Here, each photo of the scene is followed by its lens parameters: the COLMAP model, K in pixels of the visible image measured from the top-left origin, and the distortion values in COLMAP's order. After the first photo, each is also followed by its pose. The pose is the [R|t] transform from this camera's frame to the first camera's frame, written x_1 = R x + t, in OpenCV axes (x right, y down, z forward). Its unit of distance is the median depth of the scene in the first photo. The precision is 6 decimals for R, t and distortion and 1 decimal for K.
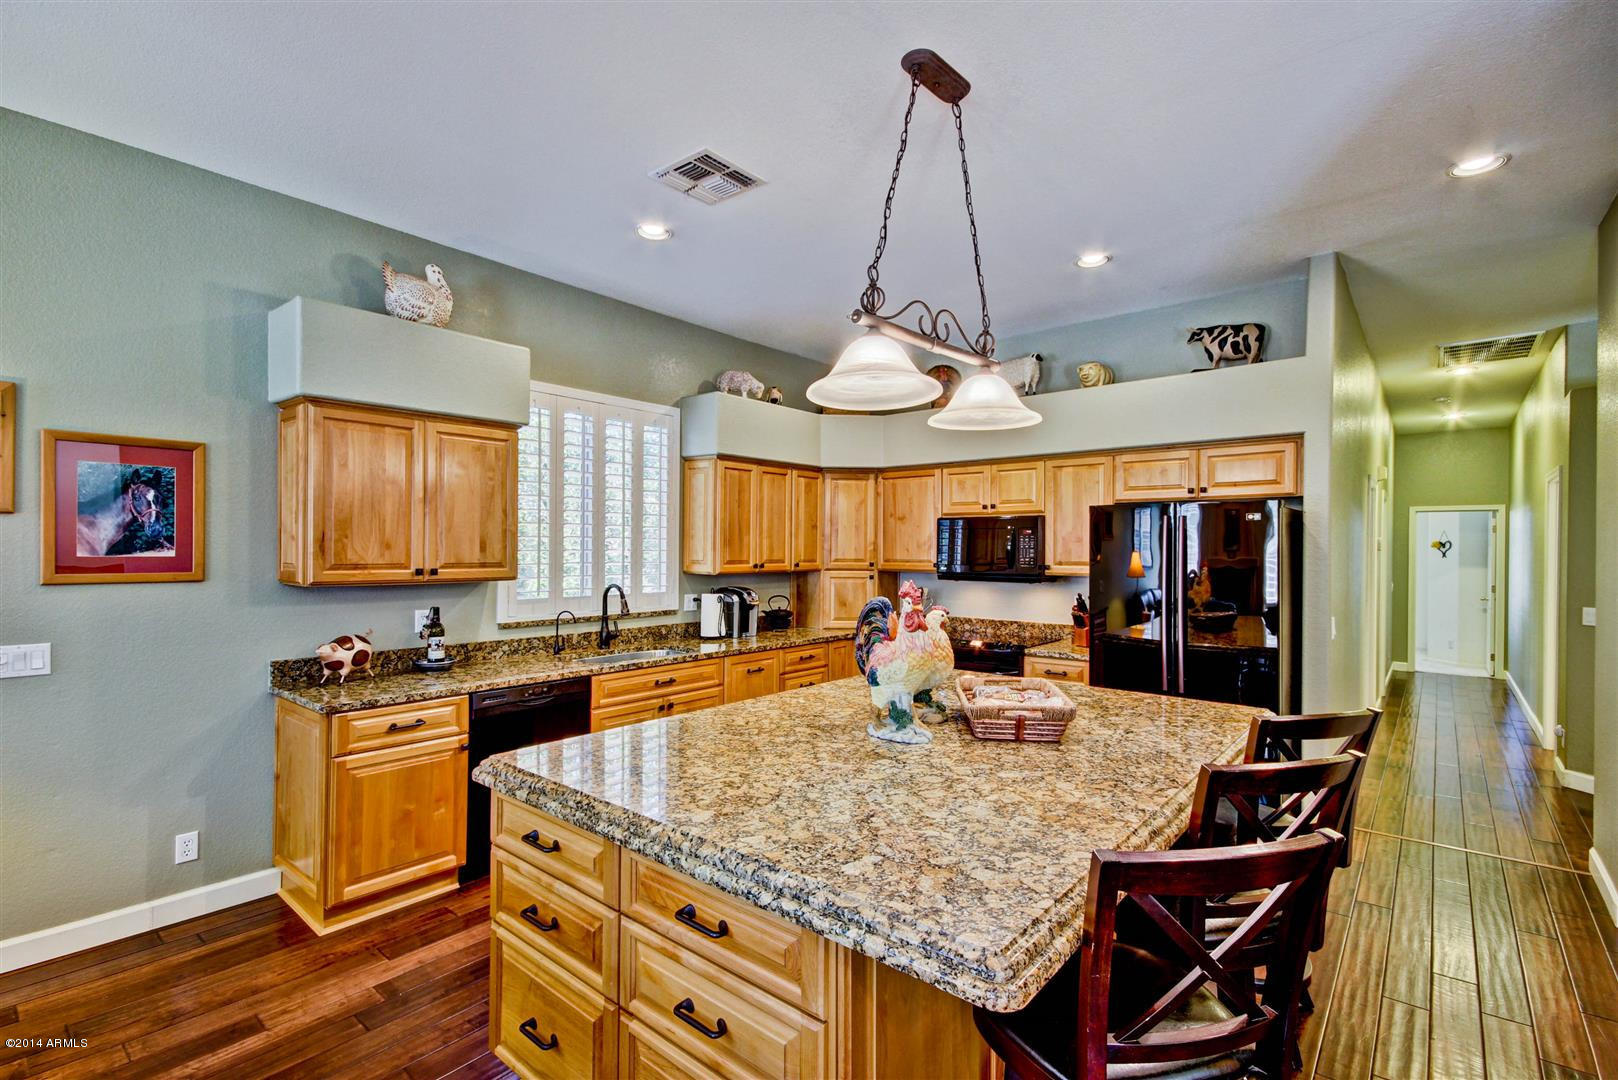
lens RADIAL K [[747.0, 0, 814.8], [0, 747.0, 542.3], [0, 0, 1]] dist [0.004662, 0.000885]
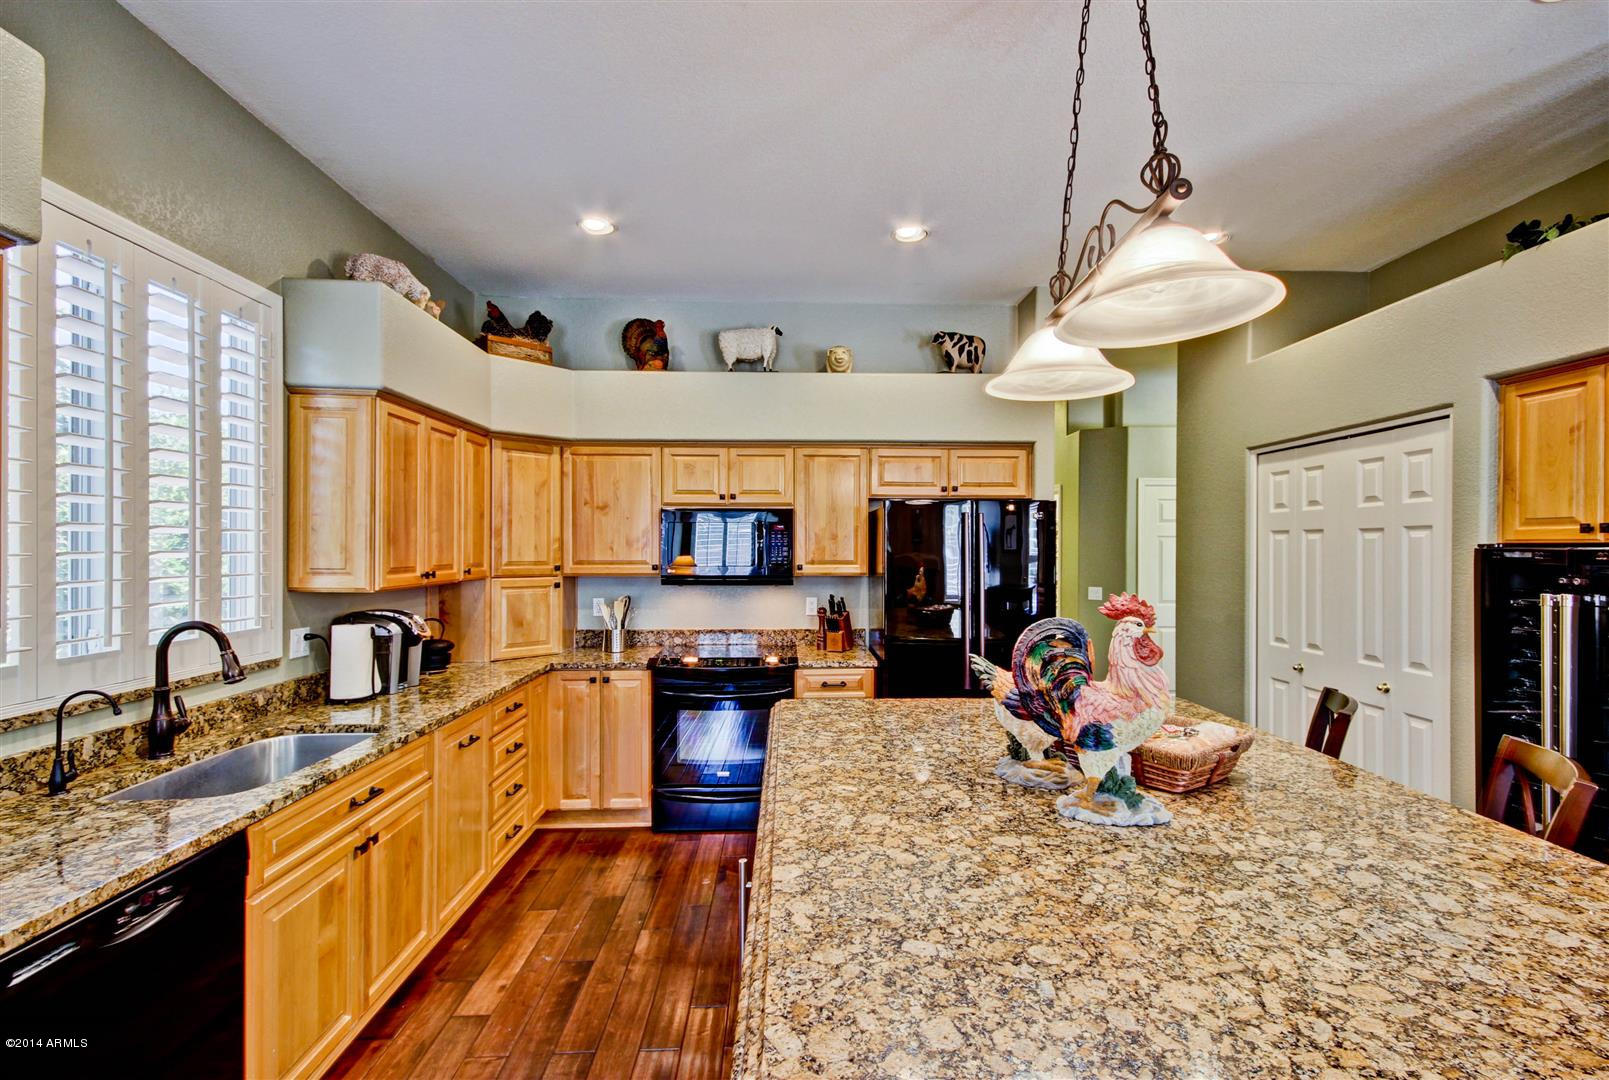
lens RADIAL K [[742.1, 0, 810.5], [0, 742.1, 542.7], [0, 0, 1]] dist [0.020433, -0.004431]
pose [[0.735115, 0.000345, 0.677943, -0.343299], [-0.004046, 0.999984, 0.003878, 0.000720], [-0.677931, -0.005594, 0.735104, 0.406871]]
